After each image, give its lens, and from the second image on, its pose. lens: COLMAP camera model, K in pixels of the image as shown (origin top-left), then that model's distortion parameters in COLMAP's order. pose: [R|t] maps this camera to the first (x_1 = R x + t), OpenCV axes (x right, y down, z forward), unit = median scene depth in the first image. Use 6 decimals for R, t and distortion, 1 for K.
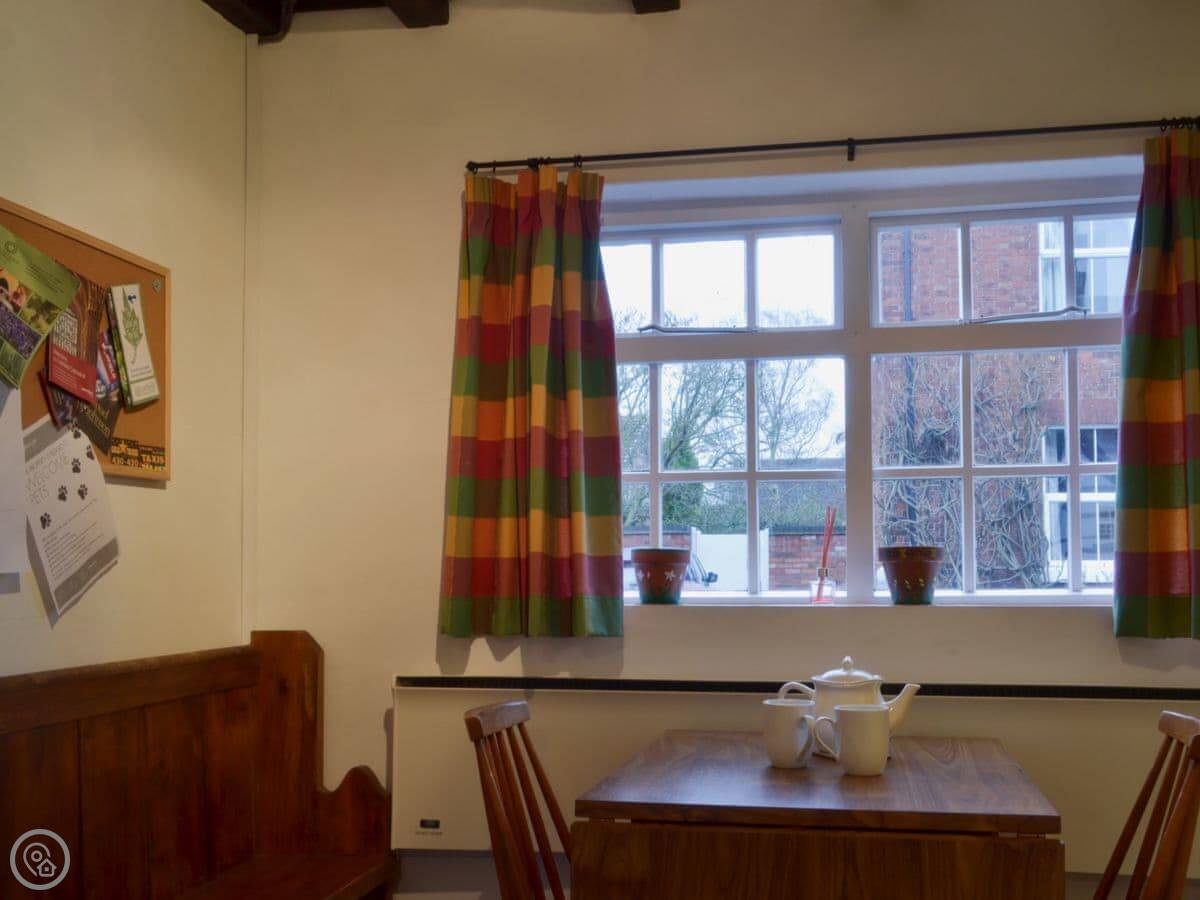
lens RADIAL K [[1415.6, 0, 599.8], [0, 1415.6, 454.3], [0, 0, 1]] dist [-0.000432, 0.016182]
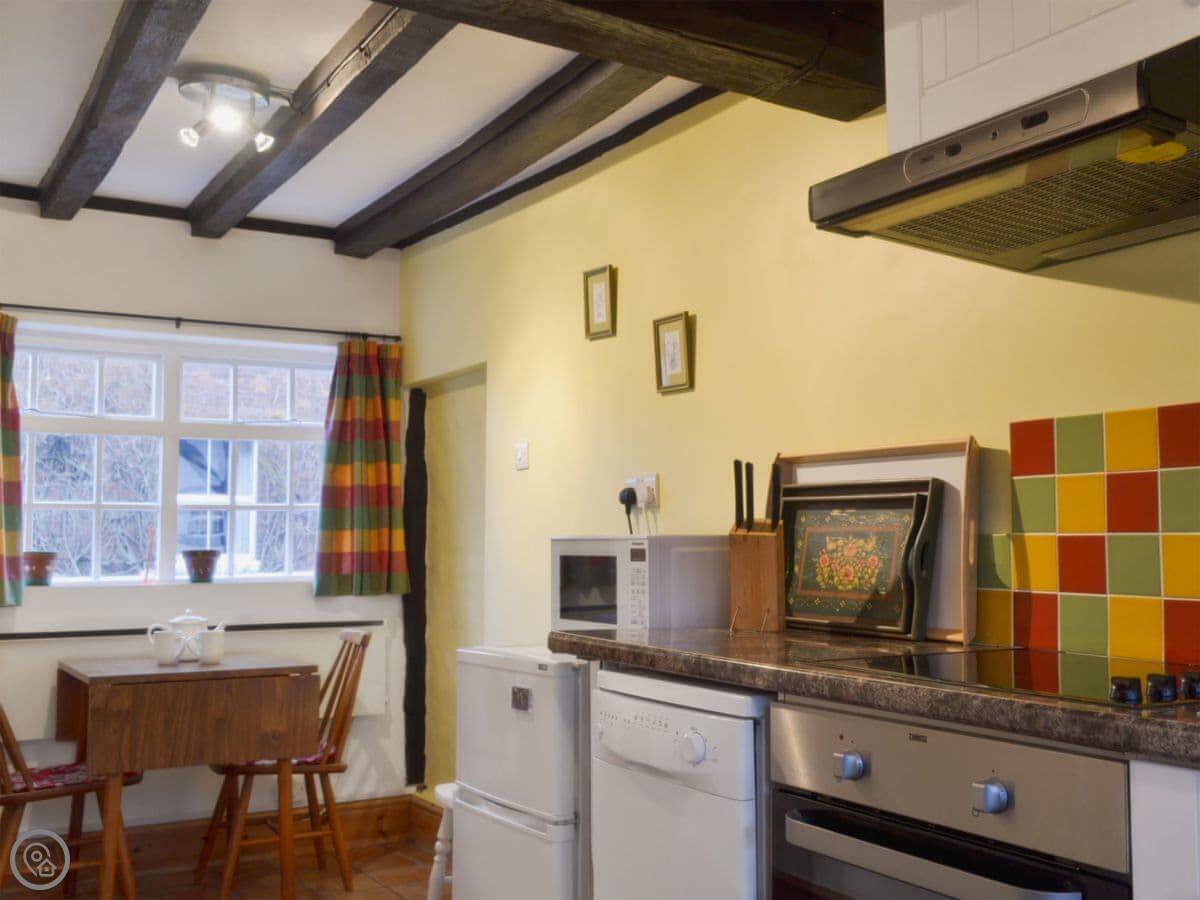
lens RADIAL K [[1415.6, 0, 599.8], [0, 1415.6, 454.3], [0, 0, 1]] dist [-0.000432, 0.016182]
pose [[0.809860, 0.035559, 0.585545, -0.404117], [-0.038230, 0.999238, -0.007806, -0.057298], [-0.585377, -0.016064, 0.810602, -0.697447]]
